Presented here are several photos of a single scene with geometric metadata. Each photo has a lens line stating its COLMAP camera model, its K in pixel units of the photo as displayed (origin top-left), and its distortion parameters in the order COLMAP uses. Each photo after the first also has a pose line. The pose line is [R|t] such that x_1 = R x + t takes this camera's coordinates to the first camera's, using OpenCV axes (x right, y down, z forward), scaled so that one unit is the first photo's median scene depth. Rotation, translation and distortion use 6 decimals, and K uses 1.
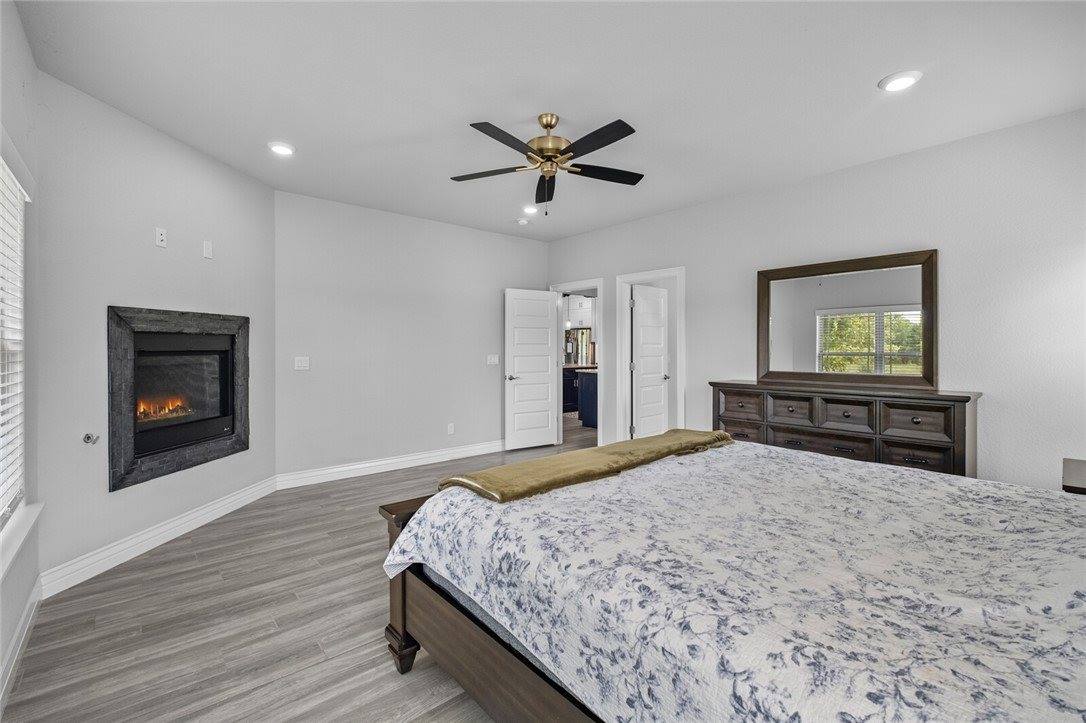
lens RADIAL K [[473.4, 0, 542.8], [0, 473.4, 356.7], [0, 0, 1]] dist [-0.000738, -0.001991]
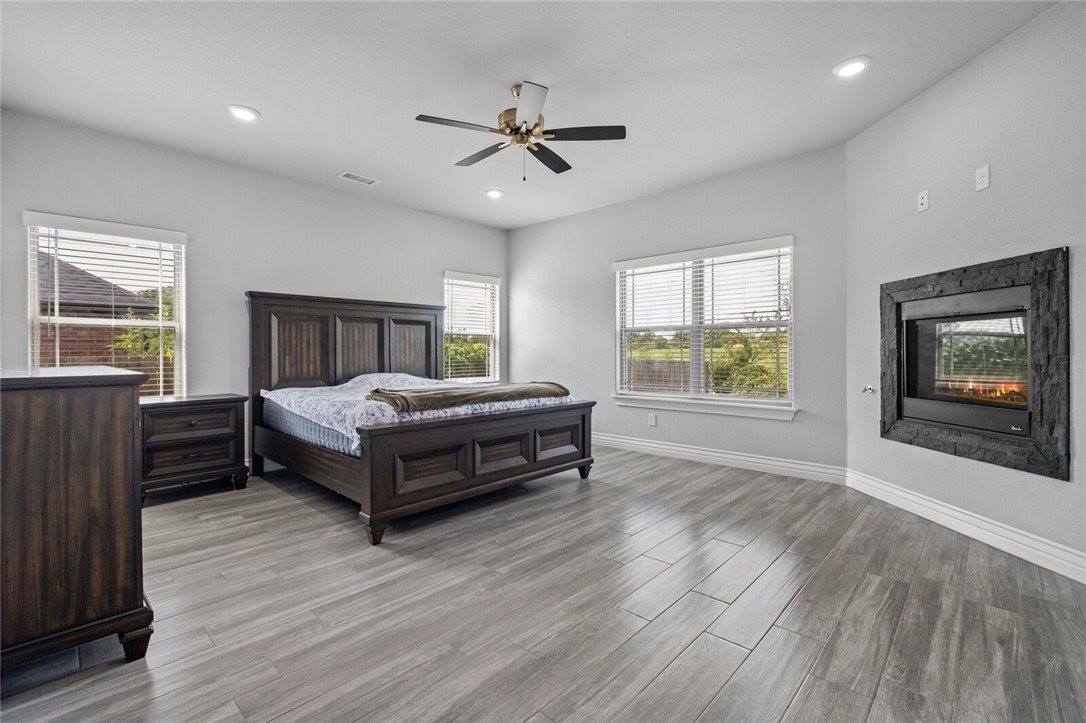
lens RADIAL K [[473.4, 0, 544.2], [0, 473.4, 355.1], [0, 0, 1]] dist [-0.000738, -0.001991]
pose [[-0.996195, 0.003446, -0.087082, 0.057392], [0.002154, 0.999886, 0.014926, 0.054560], [0.087123, 0.014681, -0.996089, 2.131682]]
